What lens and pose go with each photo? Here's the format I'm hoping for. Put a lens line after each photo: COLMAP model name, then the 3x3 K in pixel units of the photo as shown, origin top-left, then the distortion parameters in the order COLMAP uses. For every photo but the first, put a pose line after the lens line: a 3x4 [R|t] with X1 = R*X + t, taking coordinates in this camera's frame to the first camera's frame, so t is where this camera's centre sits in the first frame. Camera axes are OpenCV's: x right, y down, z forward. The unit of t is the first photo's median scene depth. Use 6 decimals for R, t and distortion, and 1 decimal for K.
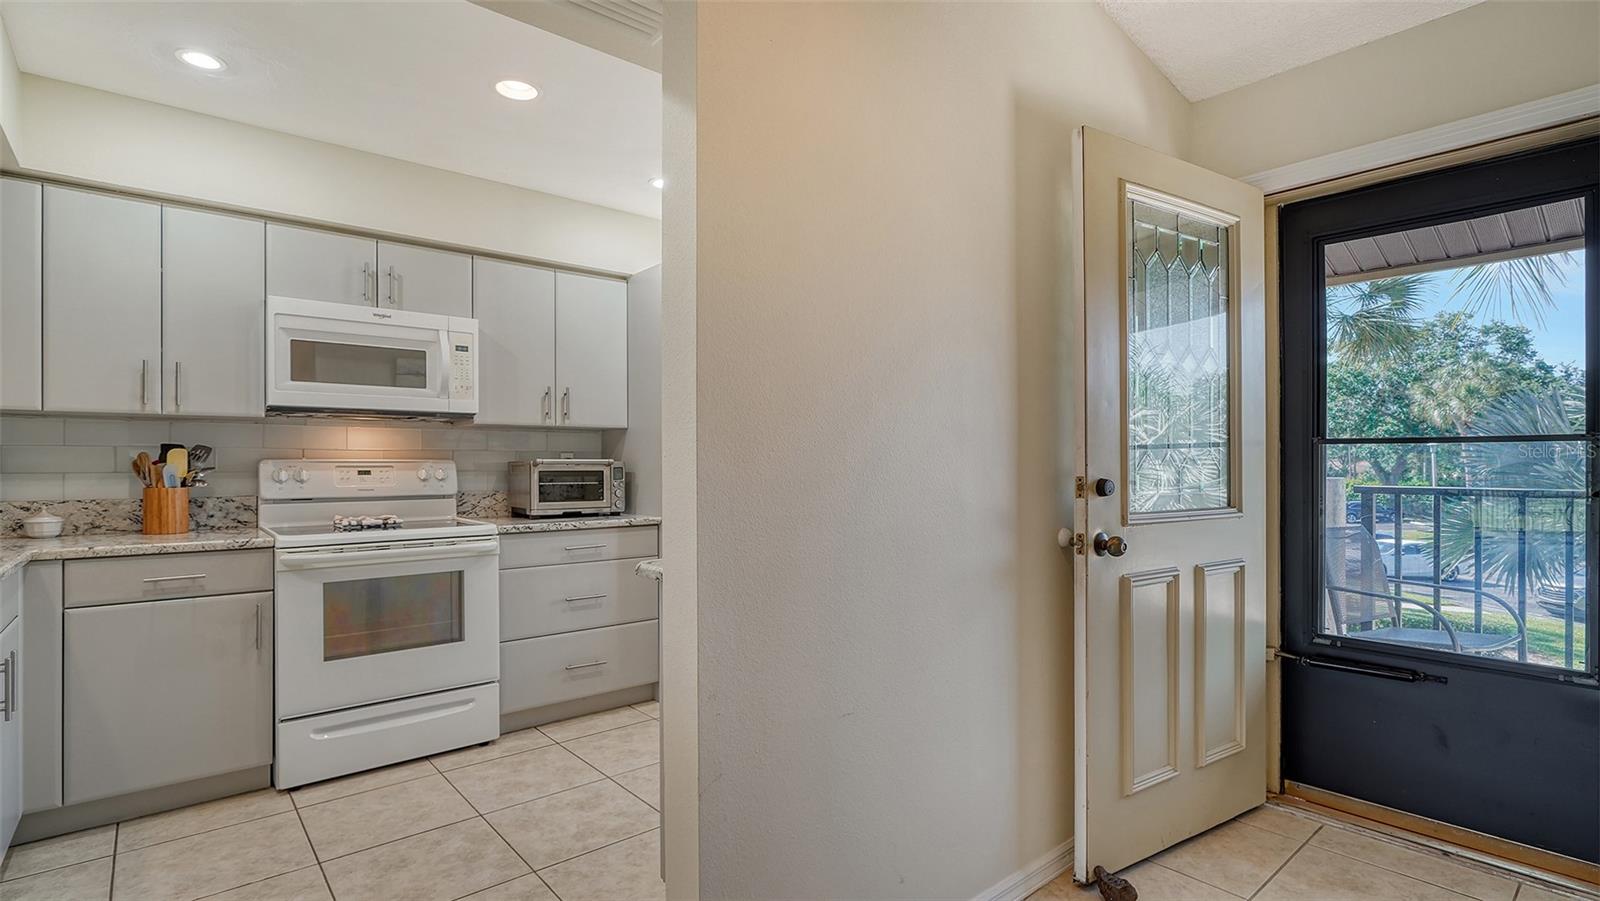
lens RADIAL K [[746.5, 0, 807.0], [0, 746.5, 452.3], [0, 0, 1]] dist [0.002597, -0.001230]
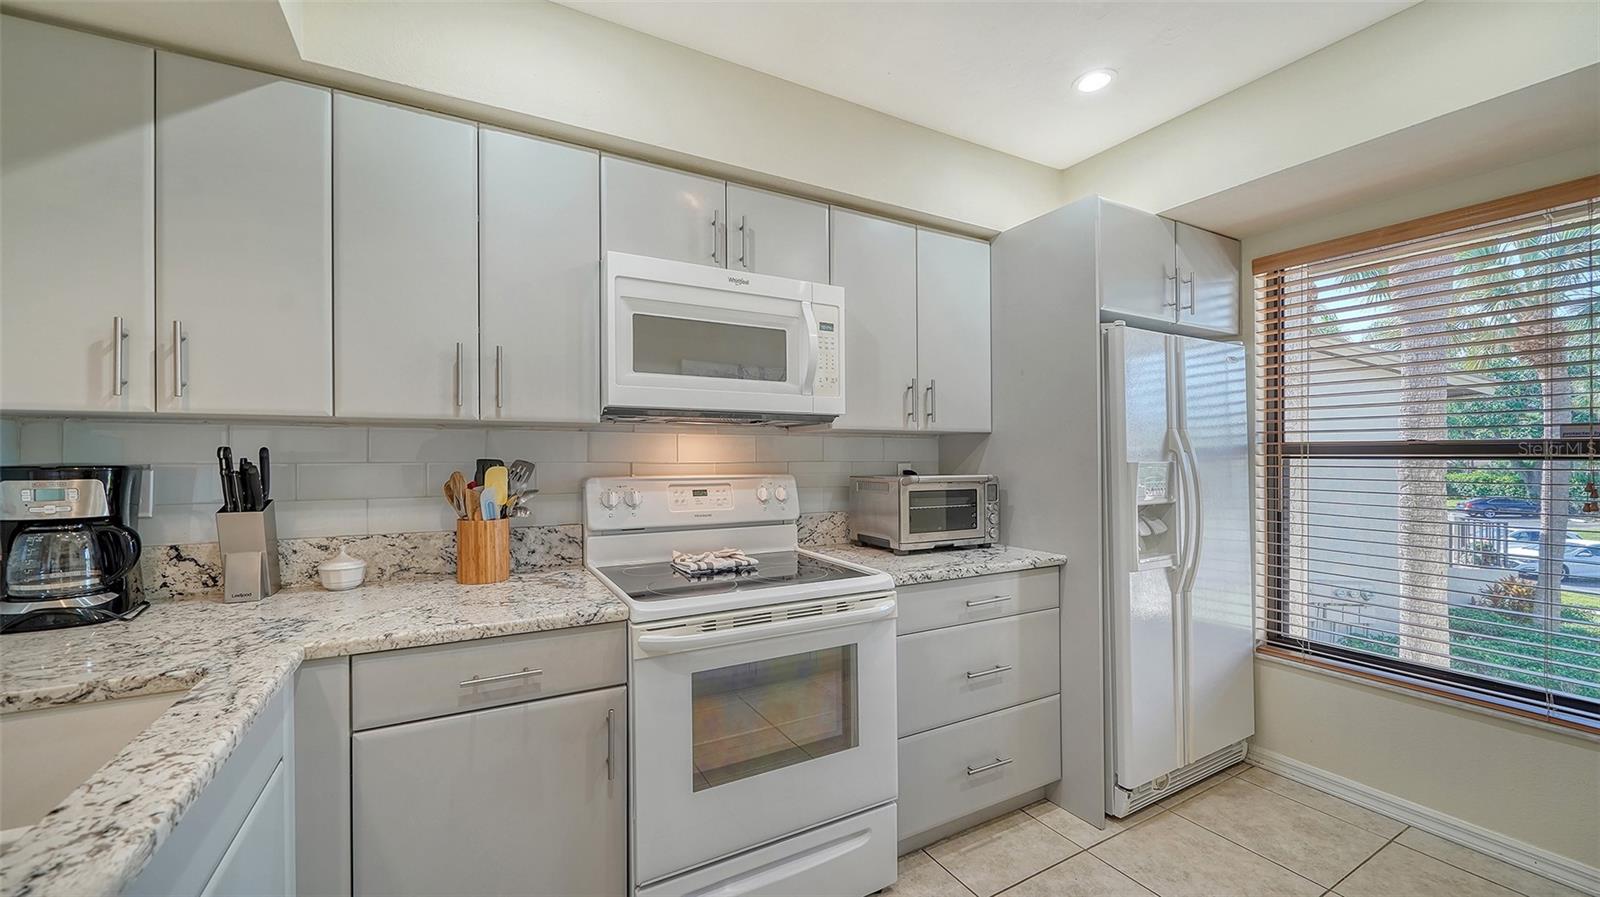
lens RADIAL K [[612.6, 0, 795.8], [0, 612.6, 451.2], [0, 0, 1]] dist [-0.000626, 0.000026]
pose [[0.976945, 0.002950, -0.213472, -0.387661], [-0.001048, 0.999959, 0.009021, -0.023493], [0.213489, -0.008590, 0.976908, 0.431162]]
